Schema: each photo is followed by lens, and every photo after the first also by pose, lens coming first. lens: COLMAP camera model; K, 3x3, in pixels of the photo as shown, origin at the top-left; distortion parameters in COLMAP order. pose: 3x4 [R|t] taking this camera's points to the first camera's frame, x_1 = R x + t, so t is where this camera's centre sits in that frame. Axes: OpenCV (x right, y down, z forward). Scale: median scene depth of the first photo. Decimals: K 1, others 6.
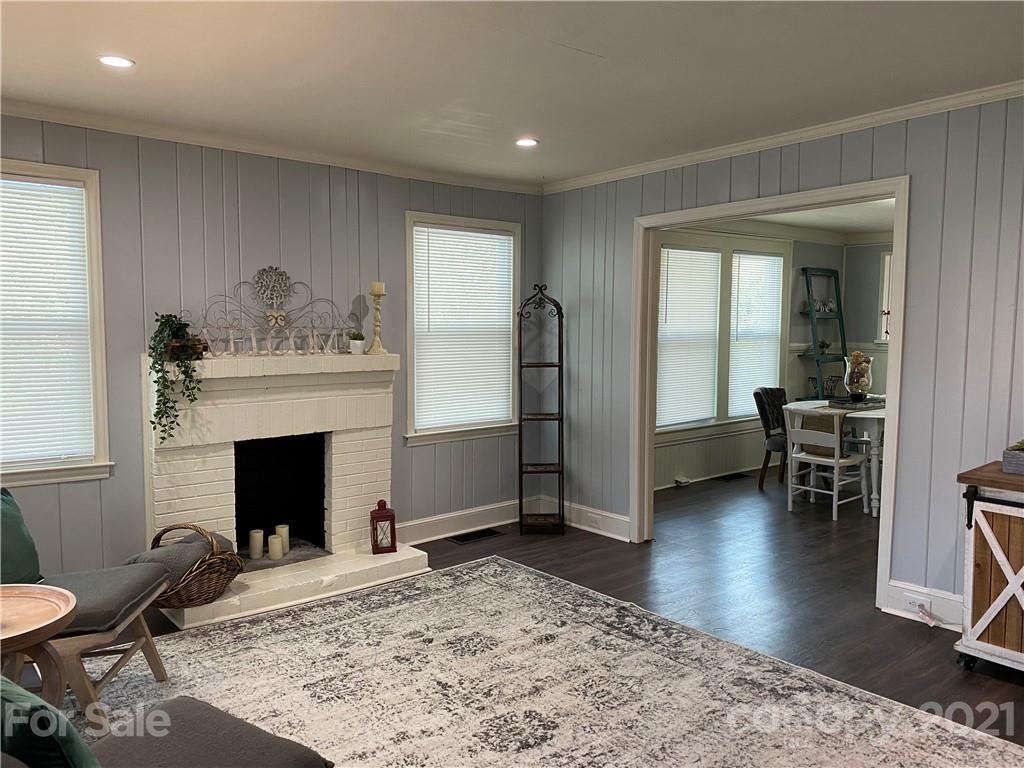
lens RADIAL K [[771.4, 0, 493.6], [0, 771.4, 385.9], [0, 0, 1]] dist [0.070512, -0.219615]
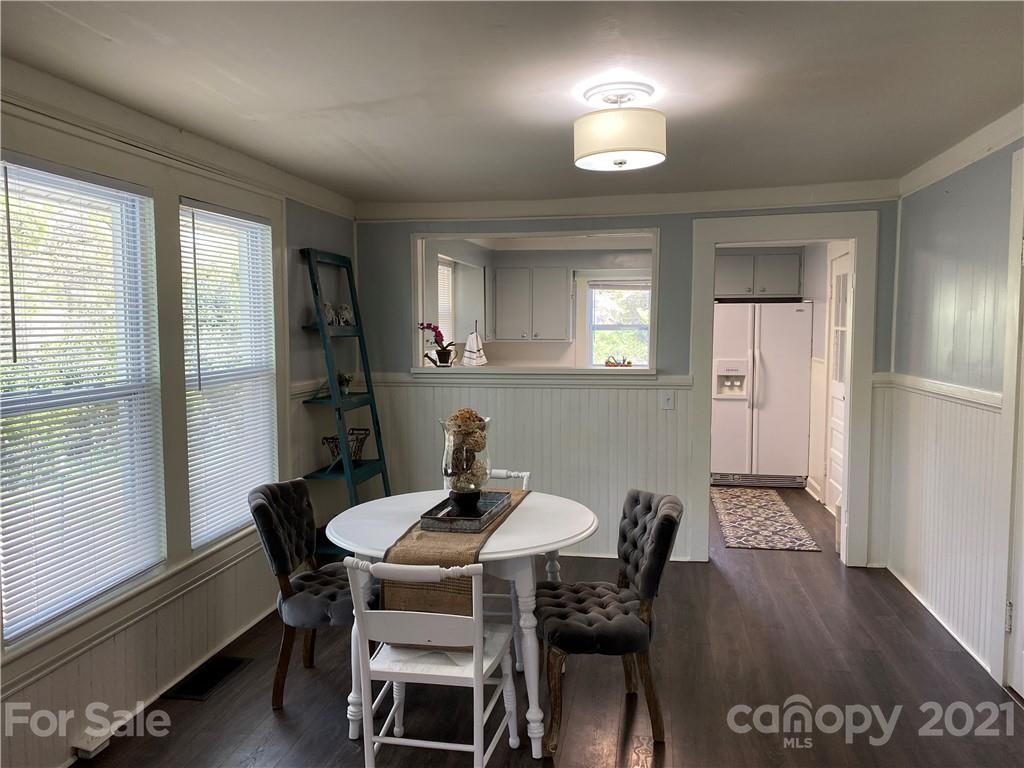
lens RADIAL K [[778.9, 0, 507.3], [0, 778.9, 380.0], [0, 0, 1]] dist [0.079393, -0.127775]
pose [[0.750219, -0.055201, 0.658881, 0.212102], [0.066585, 0.997750, 0.007776, -0.084922], [-0.657828, 0.038038, 0.752207, 0.791507]]
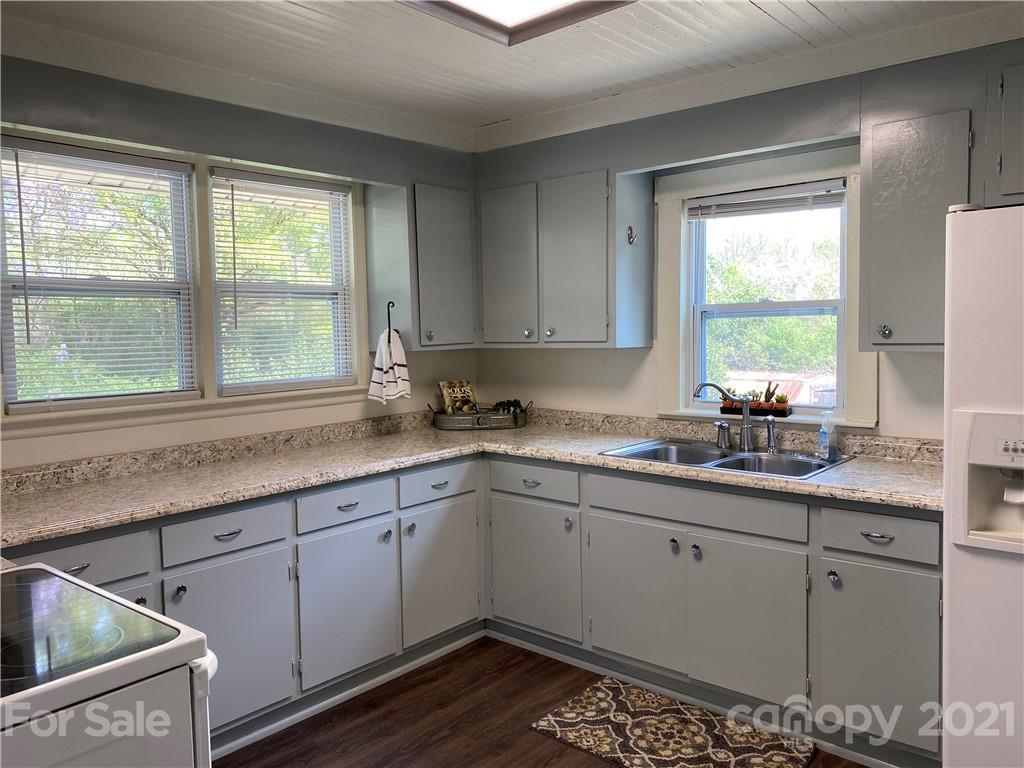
lens RADIAL K [[778.9, 0, 507.3], [0, 778.9, 380.0], [0, 0, 1]] dist [0.079393, -0.127775]
pose [[0.983139, -0.031715, 0.180089, 1.236745], [0.040558, 0.998135, -0.045630, -0.088281], [-0.178306, 0.052165, 0.982591, 1.321948]]
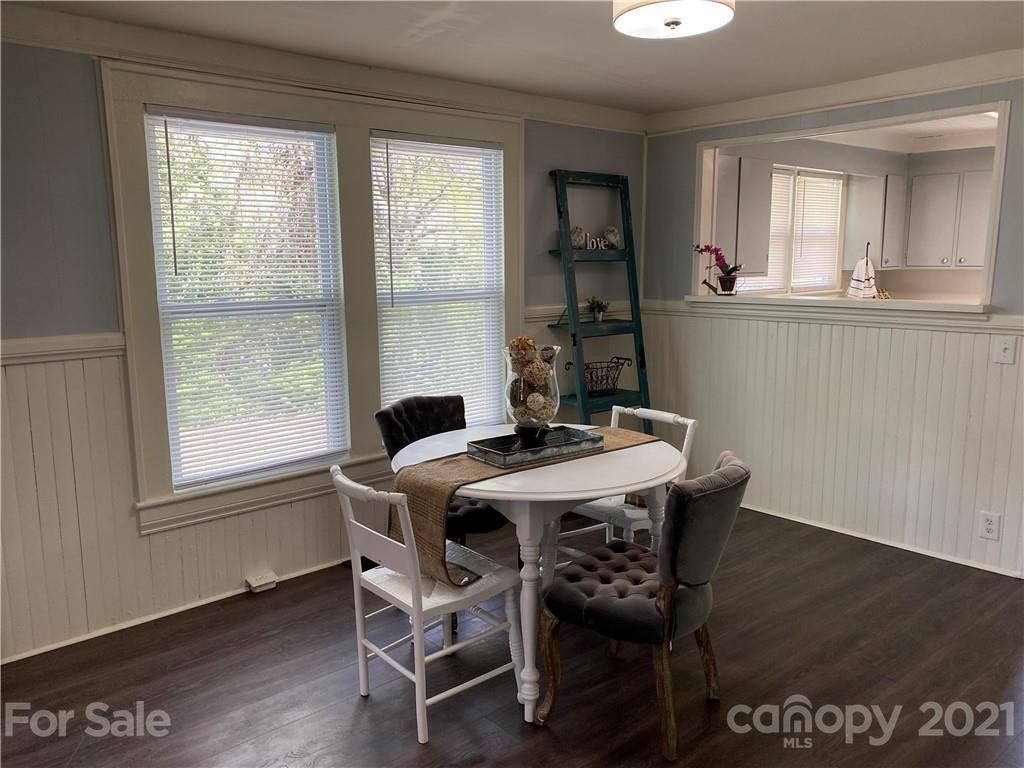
lens RADIAL K [[778.9, 0, 507.3], [0, 778.9, 380.0], [0, 0, 1]] dist [0.079393, -0.127775]
pose [[0.999270, -0.019739, 0.032723, 0.581659], [0.017589, 0.997748, 0.064727, -0.063062], [-0.033927, -0.064104, 0.997366, 0.708143]]
